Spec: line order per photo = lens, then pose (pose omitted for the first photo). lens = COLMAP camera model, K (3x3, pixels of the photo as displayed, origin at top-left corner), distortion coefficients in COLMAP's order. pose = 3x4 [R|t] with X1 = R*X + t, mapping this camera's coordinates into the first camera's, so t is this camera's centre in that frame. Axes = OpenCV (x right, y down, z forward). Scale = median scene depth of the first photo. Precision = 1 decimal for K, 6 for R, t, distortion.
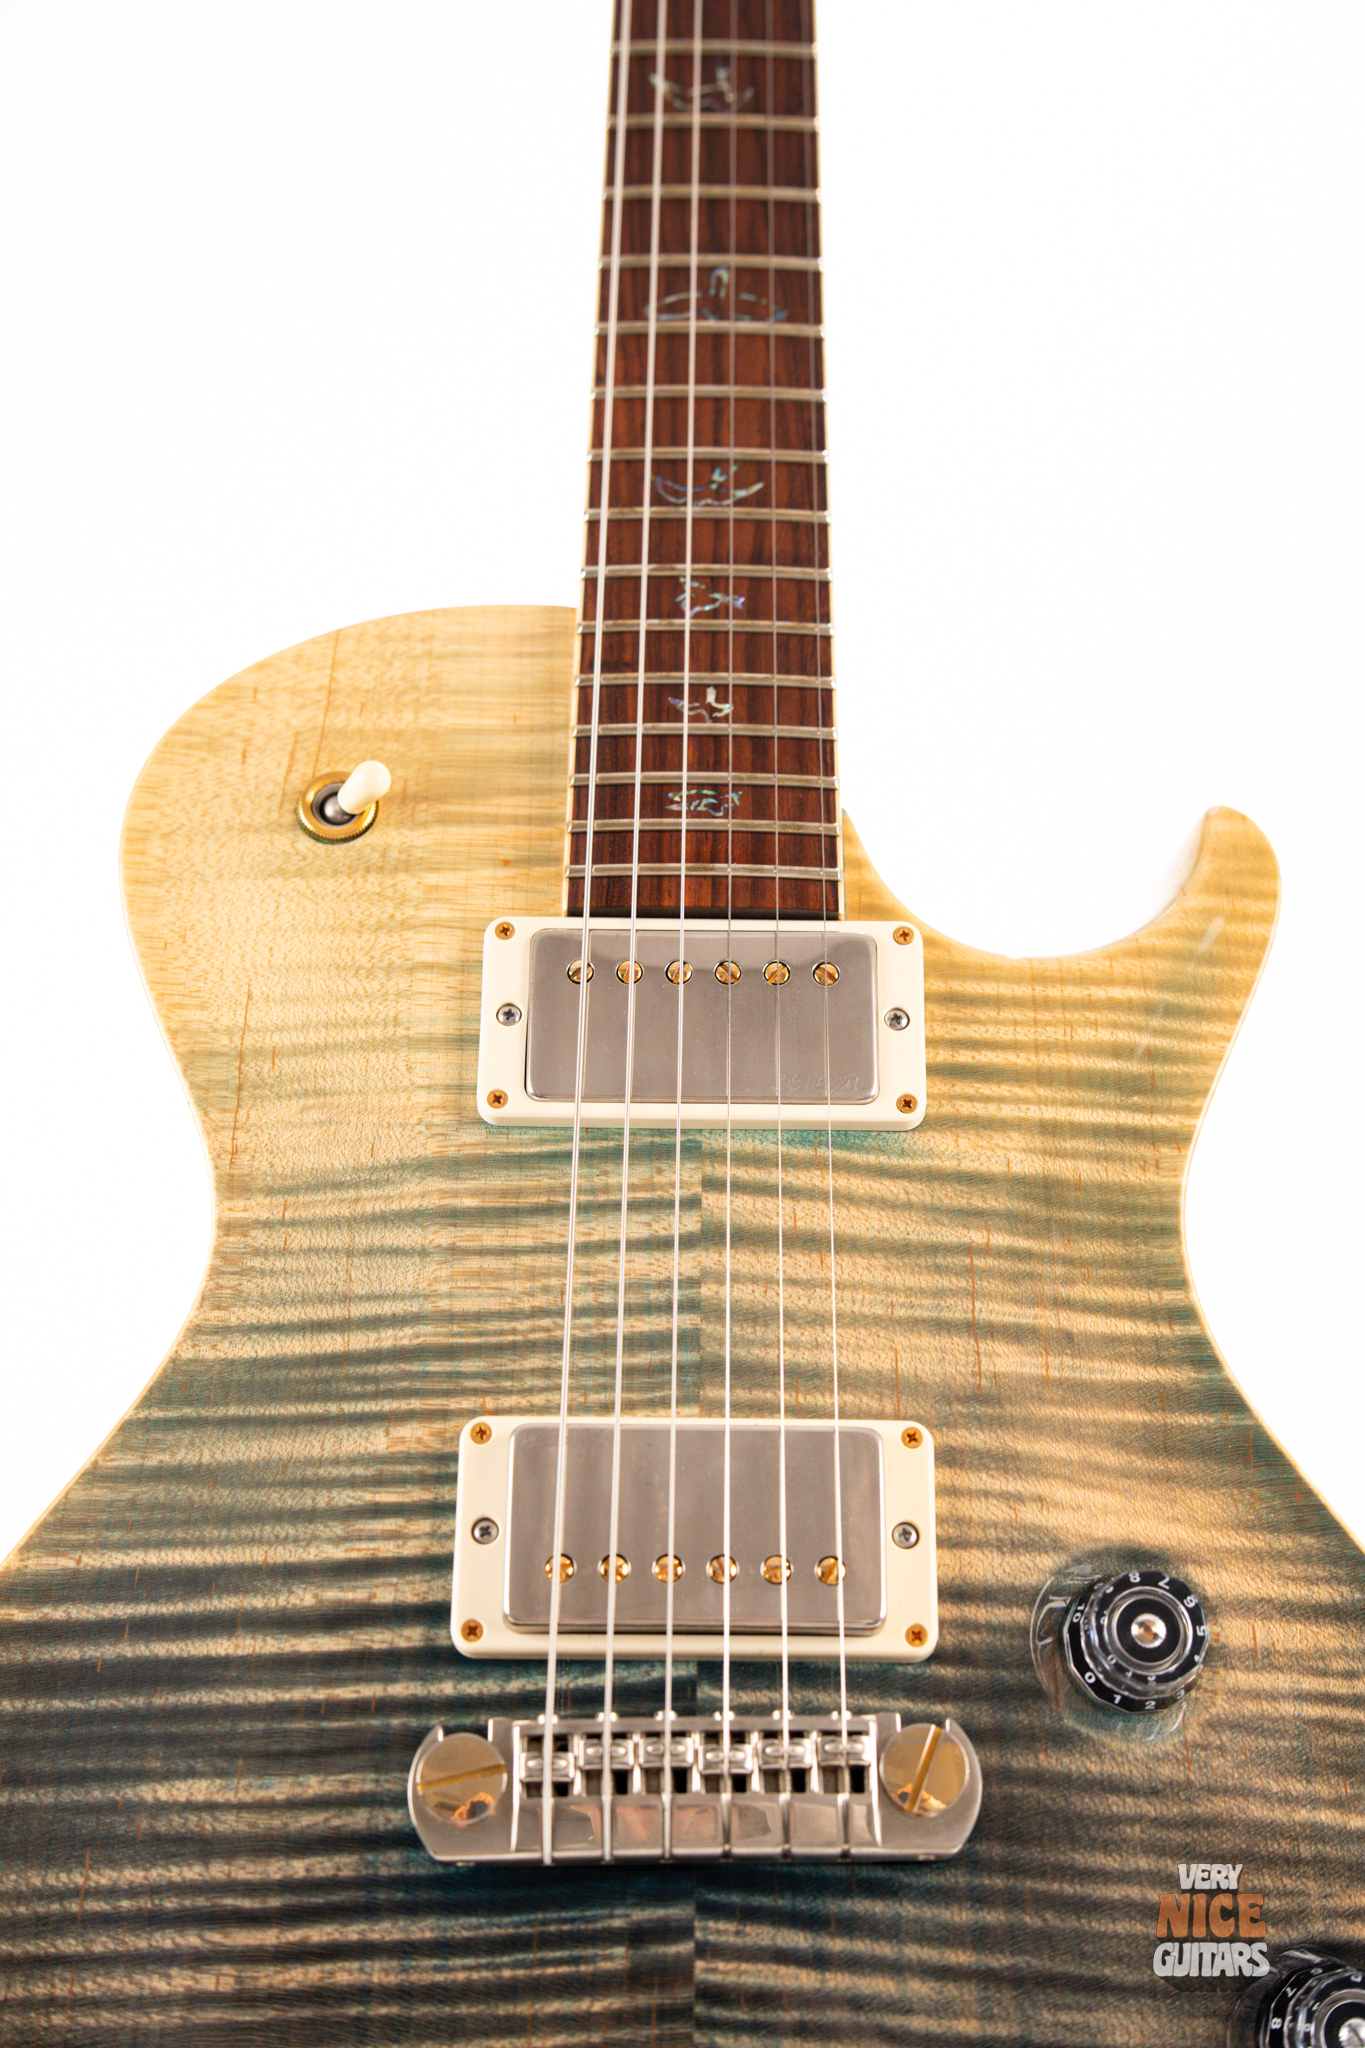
lens RADIAL K [[2905.5, 0, 689.9], [0, 2905.5, 1030.0], [0, 0, 1]] dist [0.100689, -0.336295]
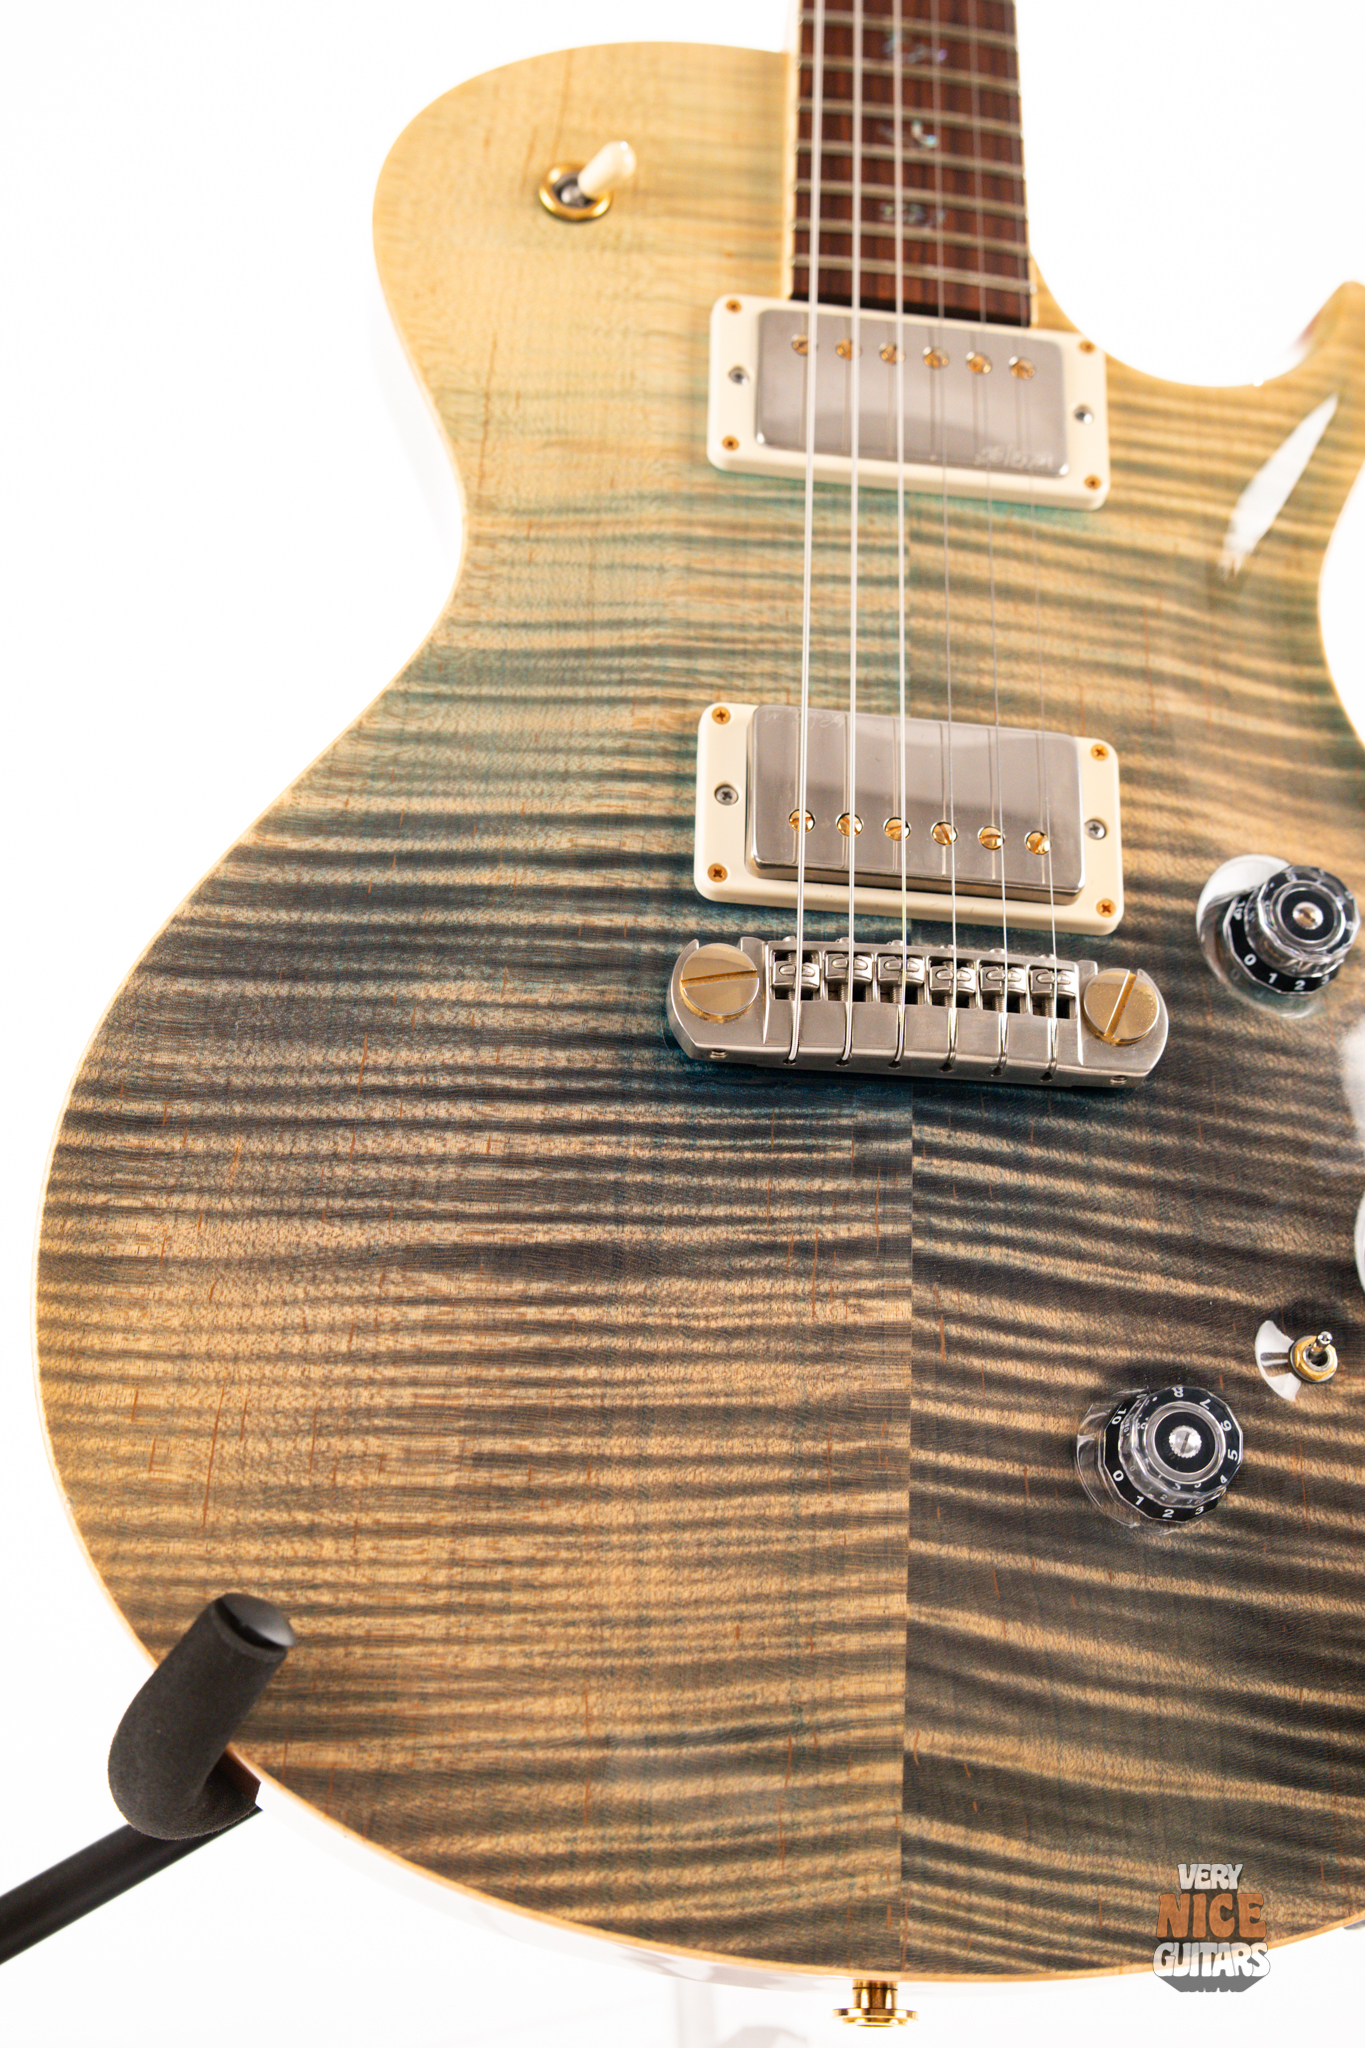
lens RADIAL K [[2895.1, 0, 680.5], [0, 2895.1, 1032.8], [0, 0, 1]] dist [0.099416, -0.304495]
pose [[0.990127, 0.071816, 0.120382, -0.207933], [-0.070960, 0.997414, -0.011388, 0.268376], [-0.120888, 0.002734, 0.992662, -0.090549]]
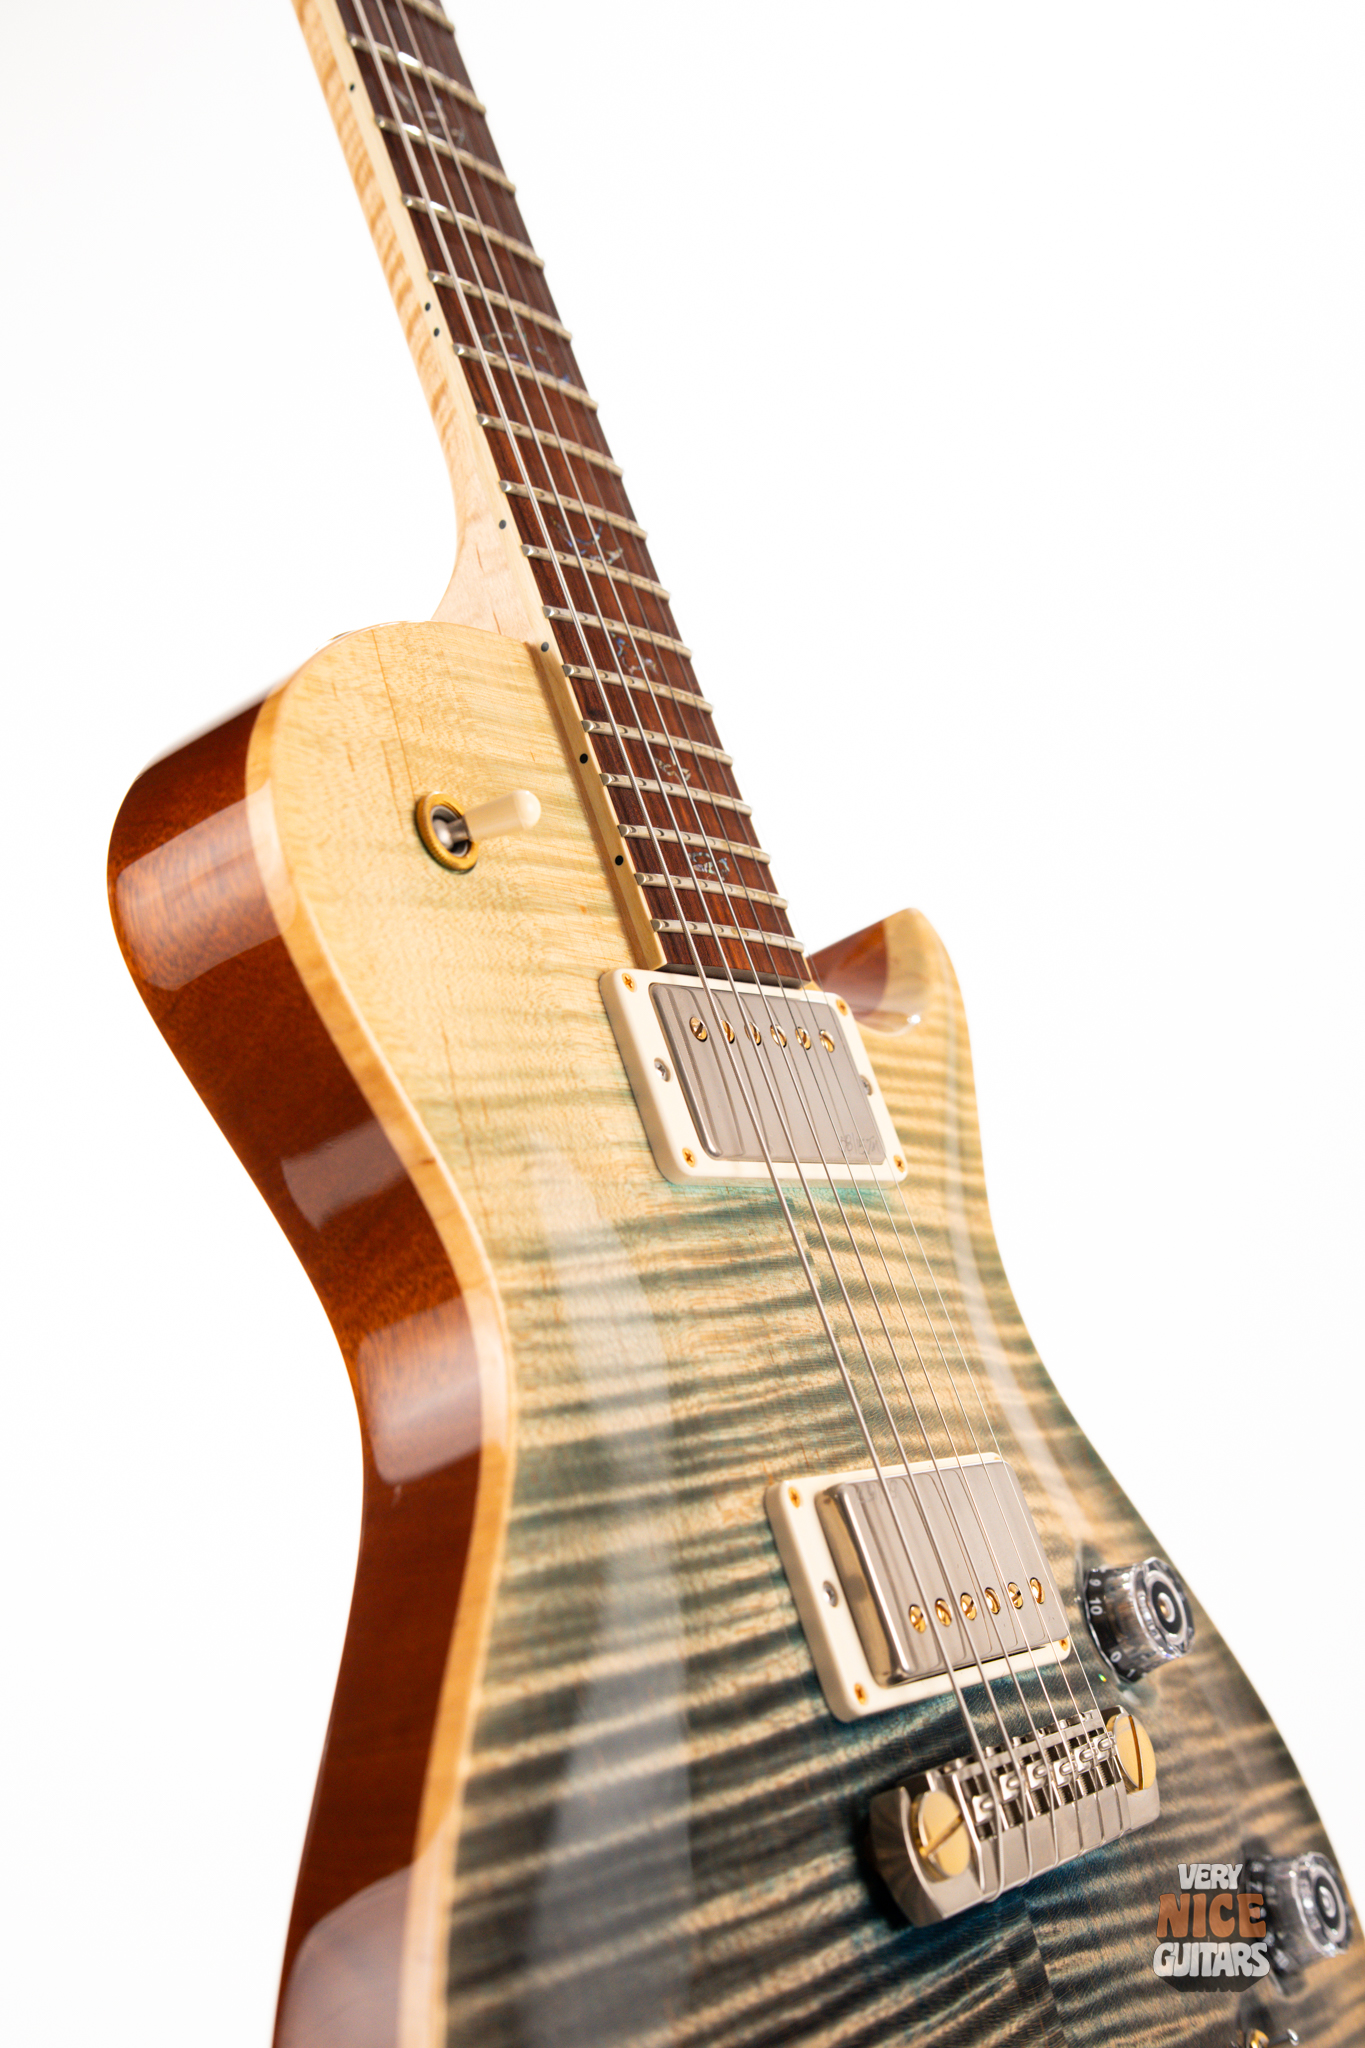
lens RADIAL K [[2895.1, 0, 680.5], [0, 2895.1, 1032.8], [0, 0, 1]] dist [0.099416, -0.304495]
pose [[0.566608, 0.041257, 0.822954, -0.895205], [-0.028351, 0.999130, -0.030570, 0.012276], [-0.823500, -0.006011, 0.567285, 0.467949]]
